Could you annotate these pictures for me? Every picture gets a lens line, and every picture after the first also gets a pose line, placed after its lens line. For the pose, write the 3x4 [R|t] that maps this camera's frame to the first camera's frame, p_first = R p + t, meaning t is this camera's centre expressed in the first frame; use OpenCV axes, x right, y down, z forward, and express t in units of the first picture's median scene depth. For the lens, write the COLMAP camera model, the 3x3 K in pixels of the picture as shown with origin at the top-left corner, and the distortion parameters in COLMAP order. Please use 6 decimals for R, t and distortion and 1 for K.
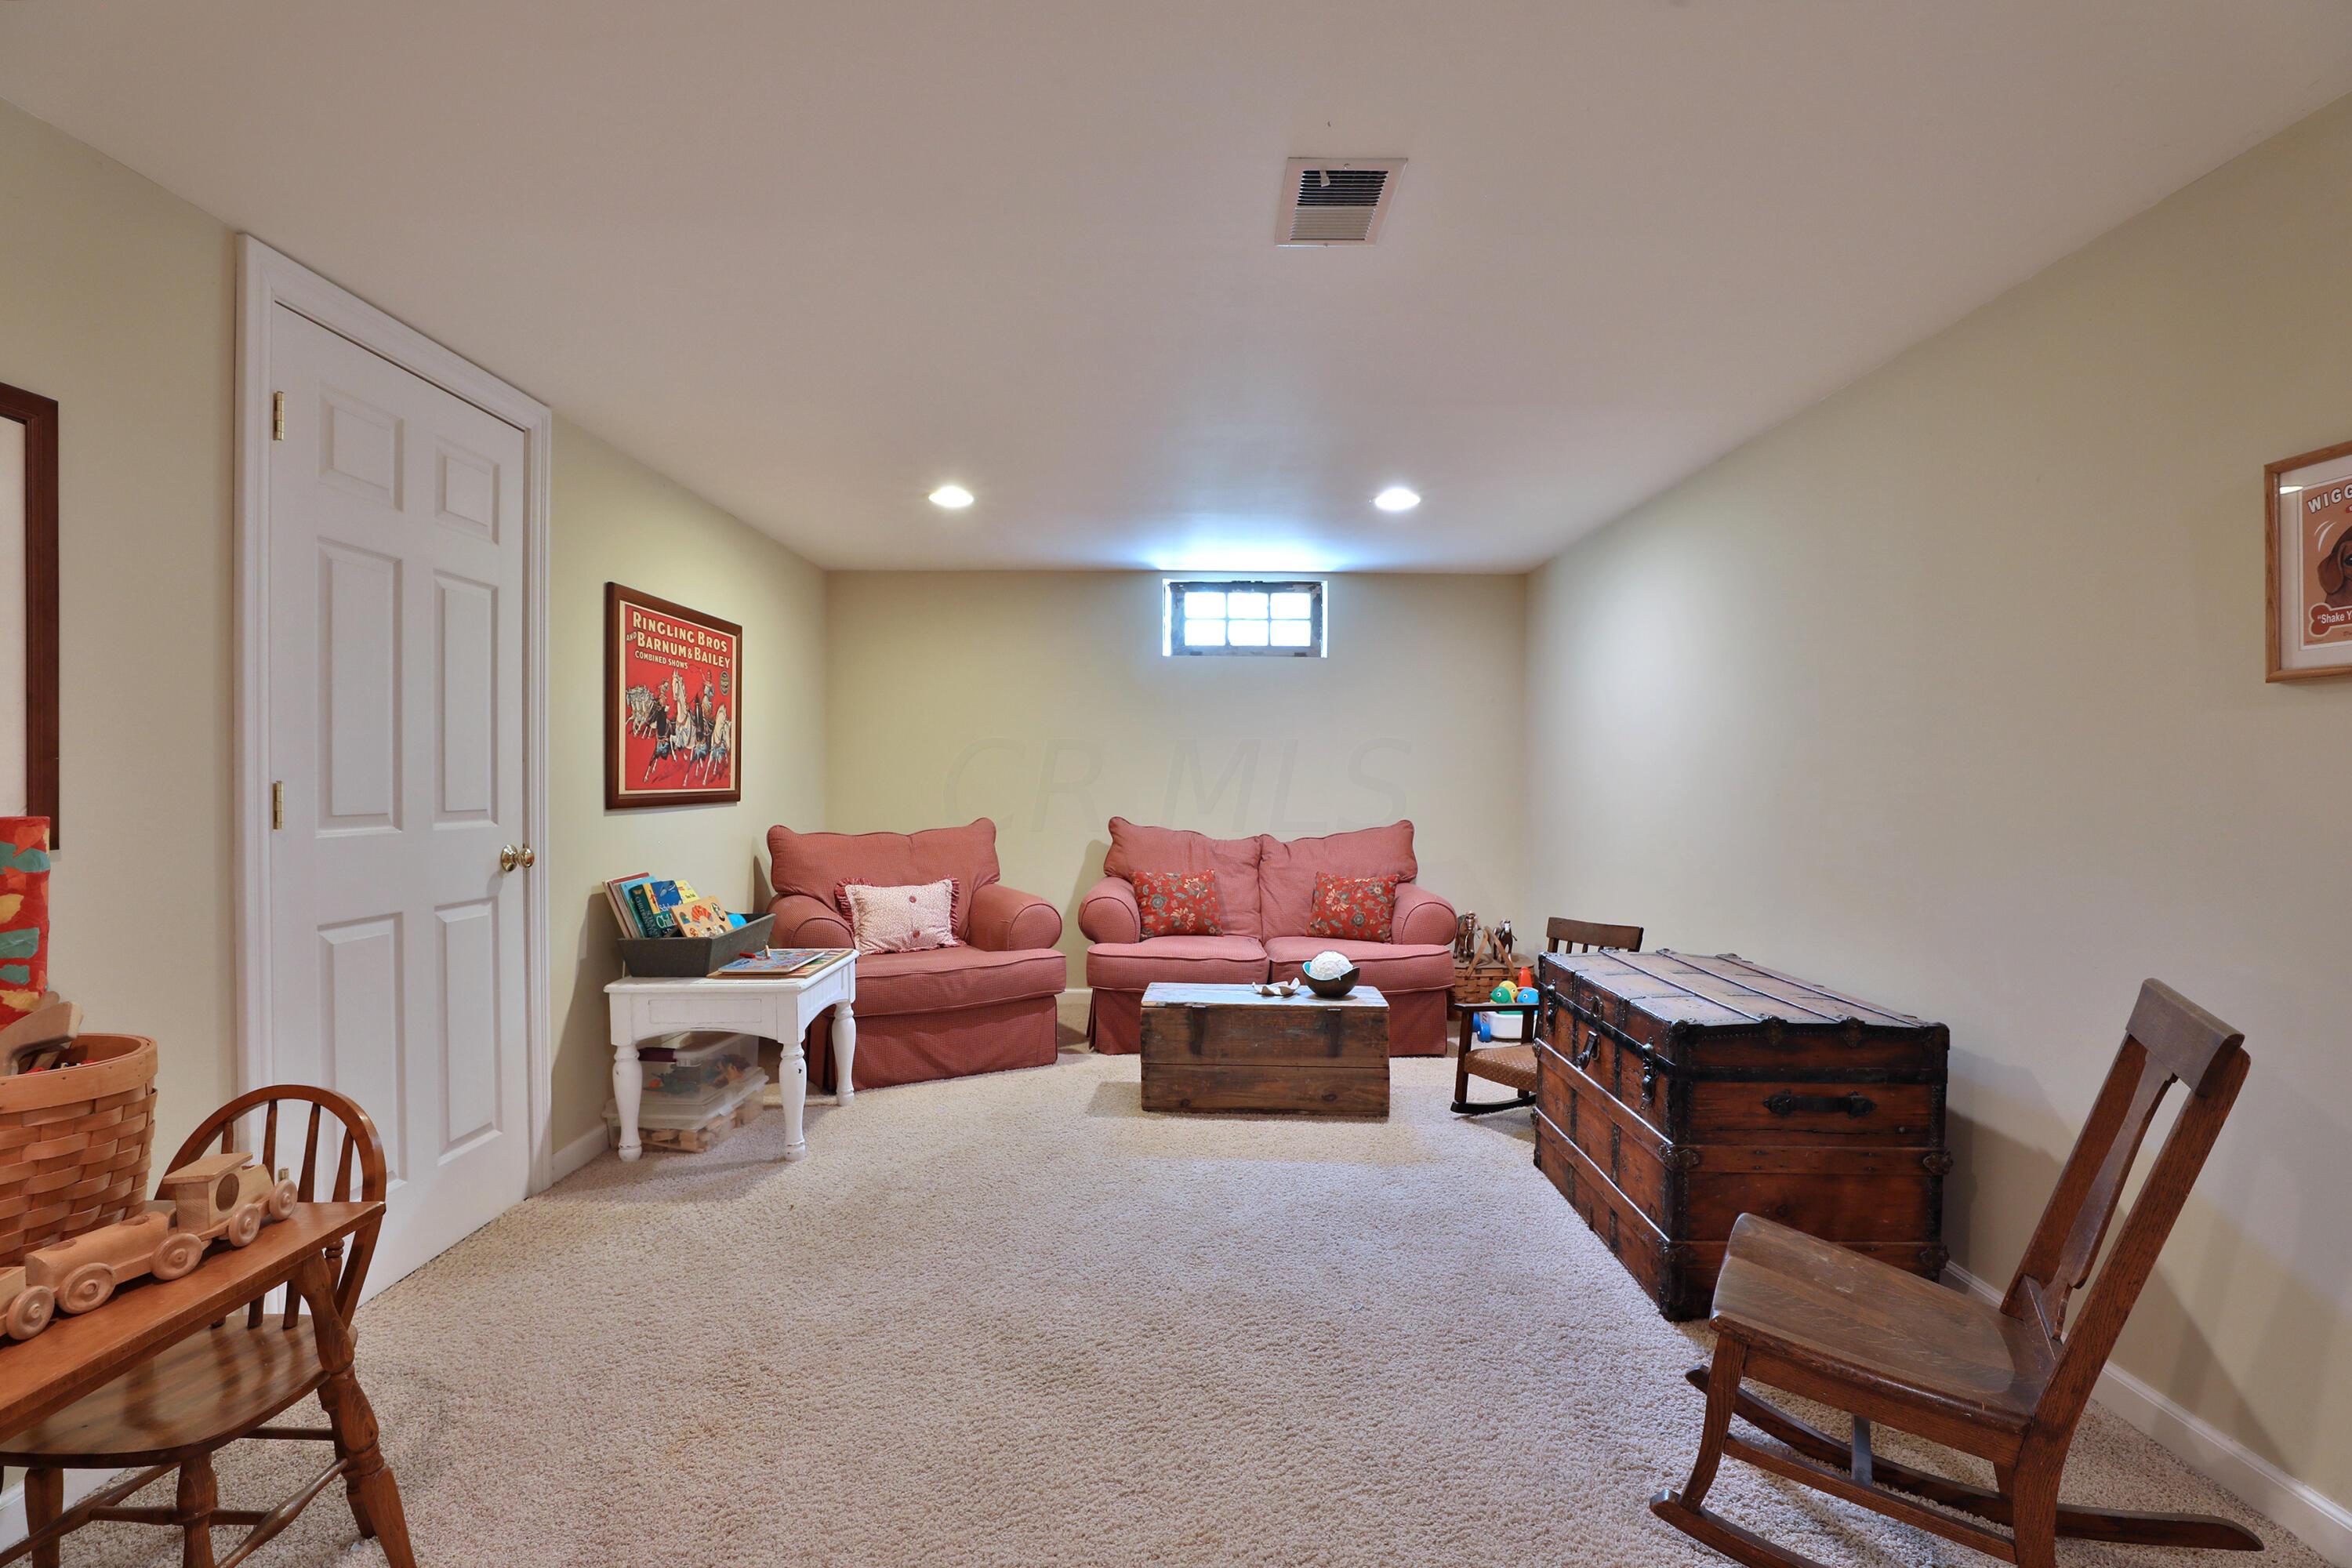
lens RADIAL K [[1114.8, 0, 1185.1], [0, 1114.8, 788.3], [0, 0, 1]] dist [-0.035510, 0.005675]
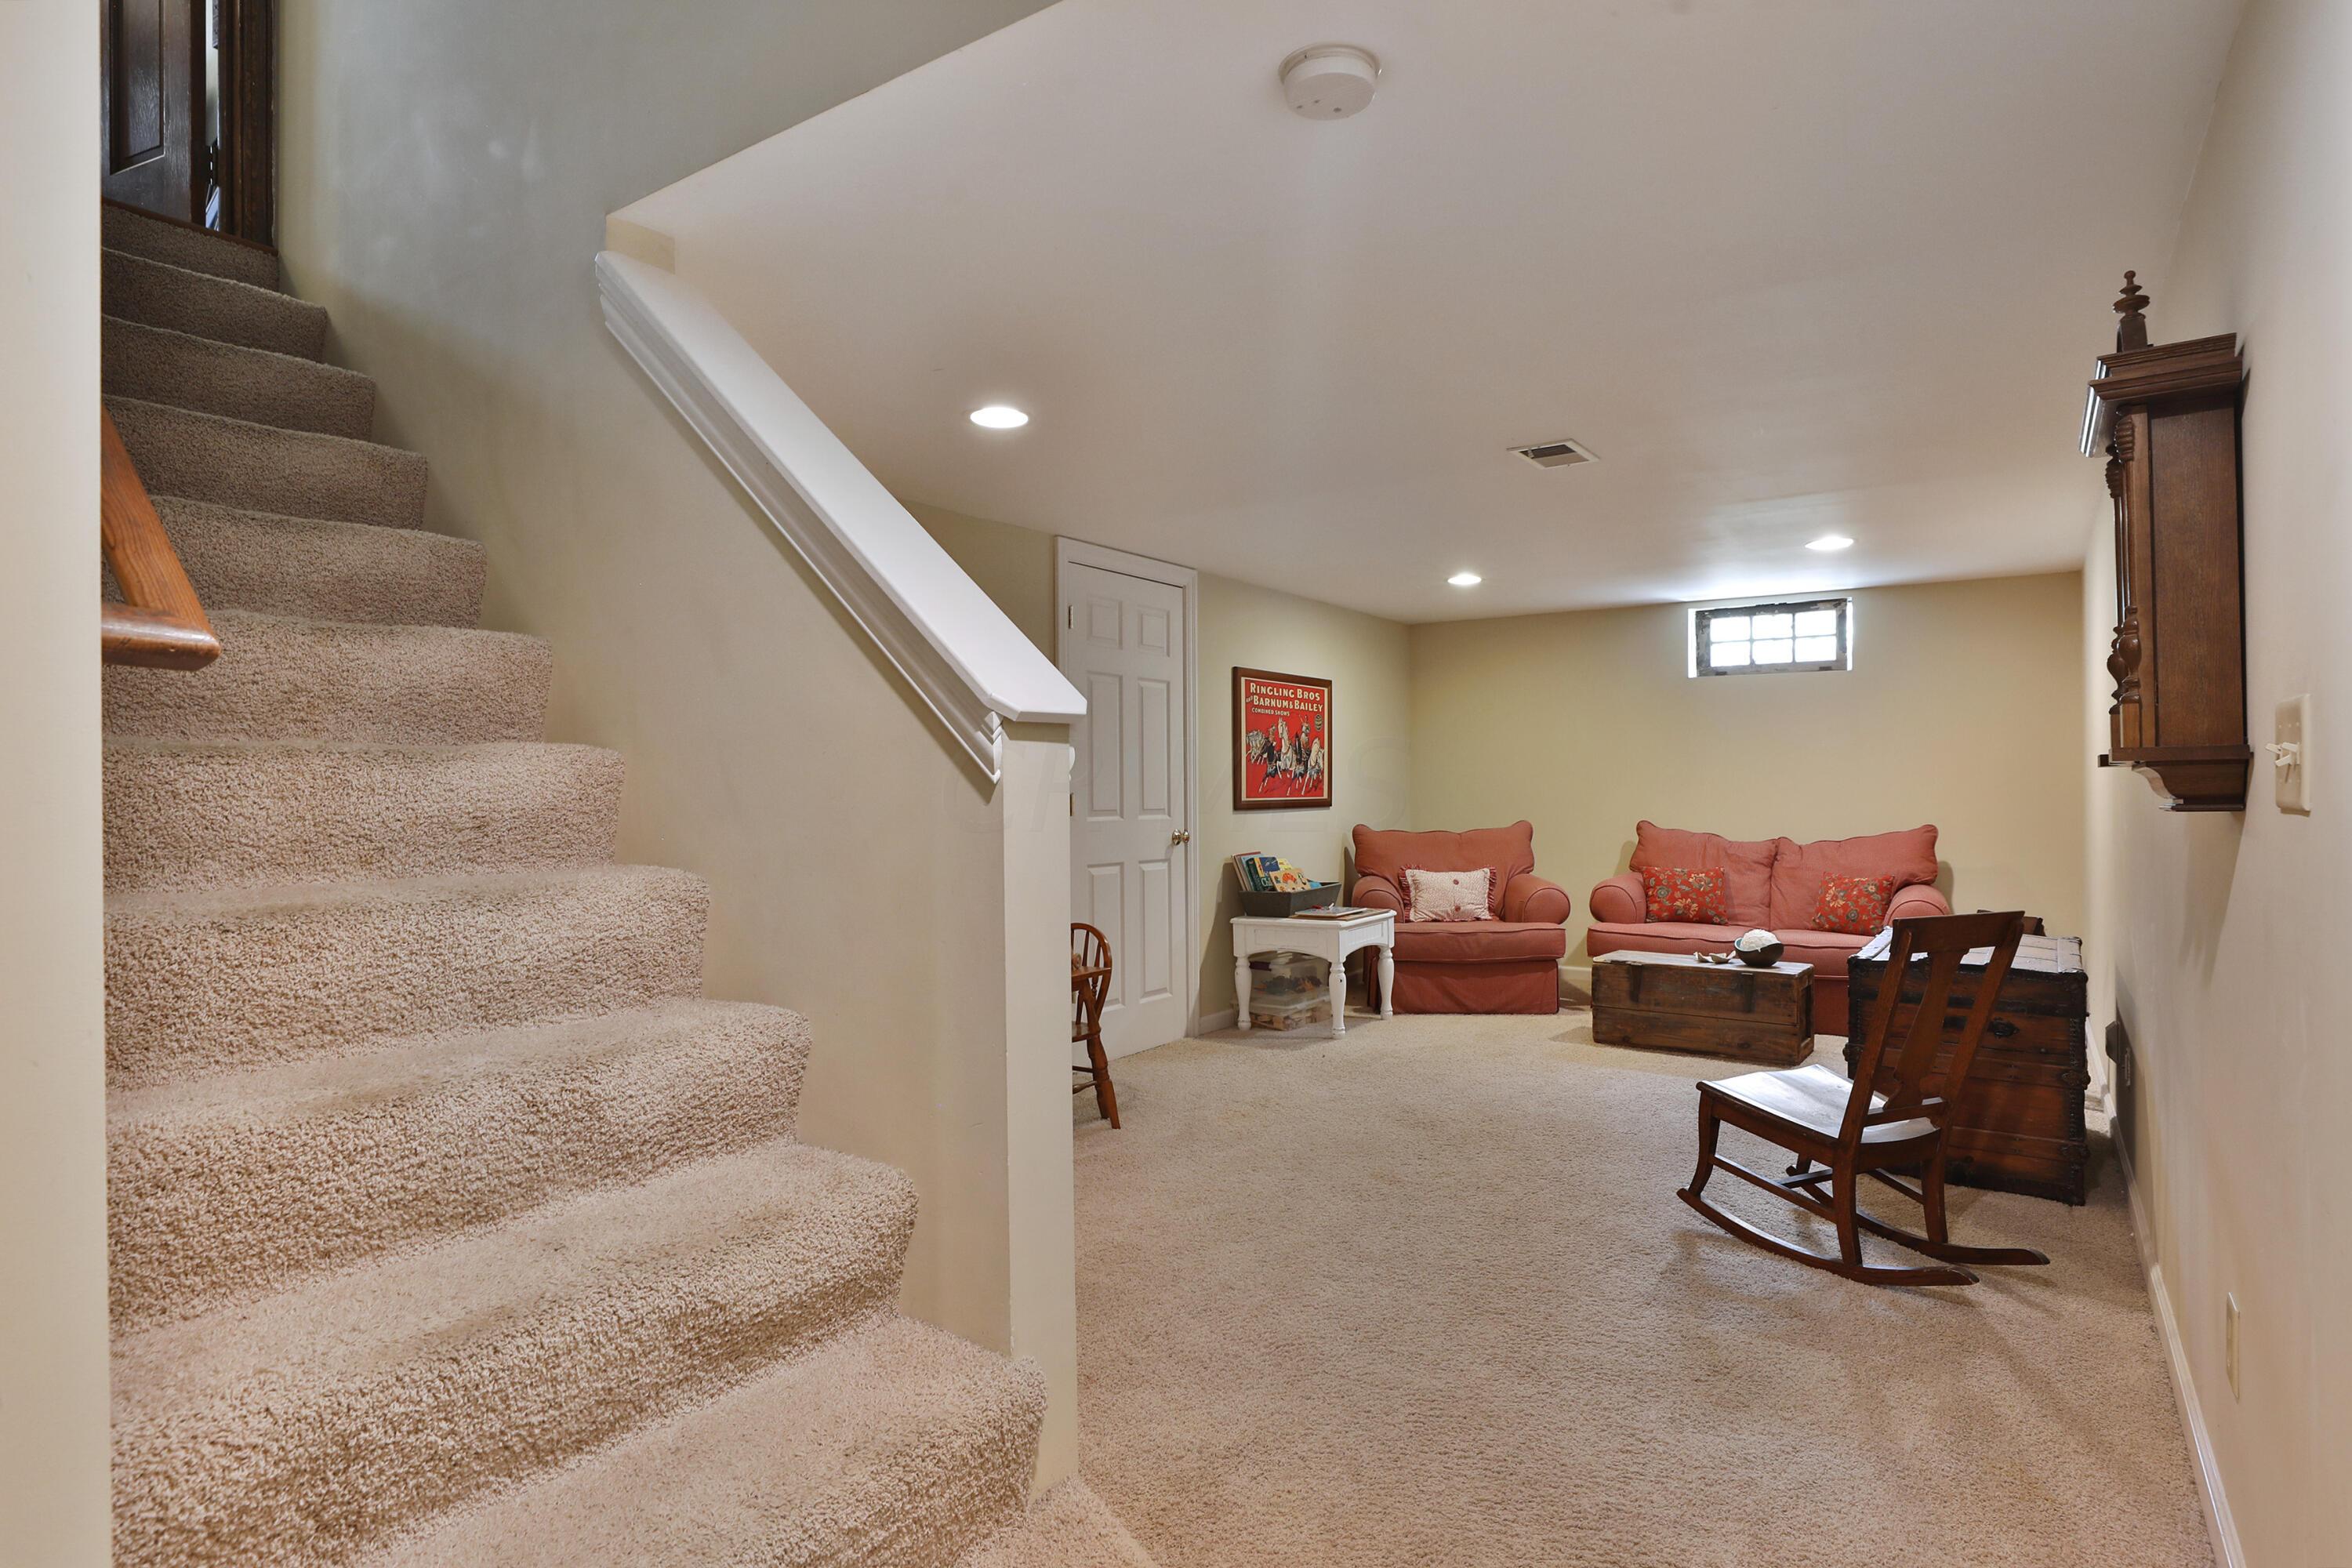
lens RADIAL K [[1286.1, 0, 1179.6], [0, 1286.1, 783.2], [0, 0, 1]] dist [0.000013, 0.000343]
pose [[0.829364, -0.011344, -0.558593, 0.401911], [0.003830, 0.999886, -0.014620, 0.006459], [0.558695, 0.009986, 0.829313, -0.521443]]
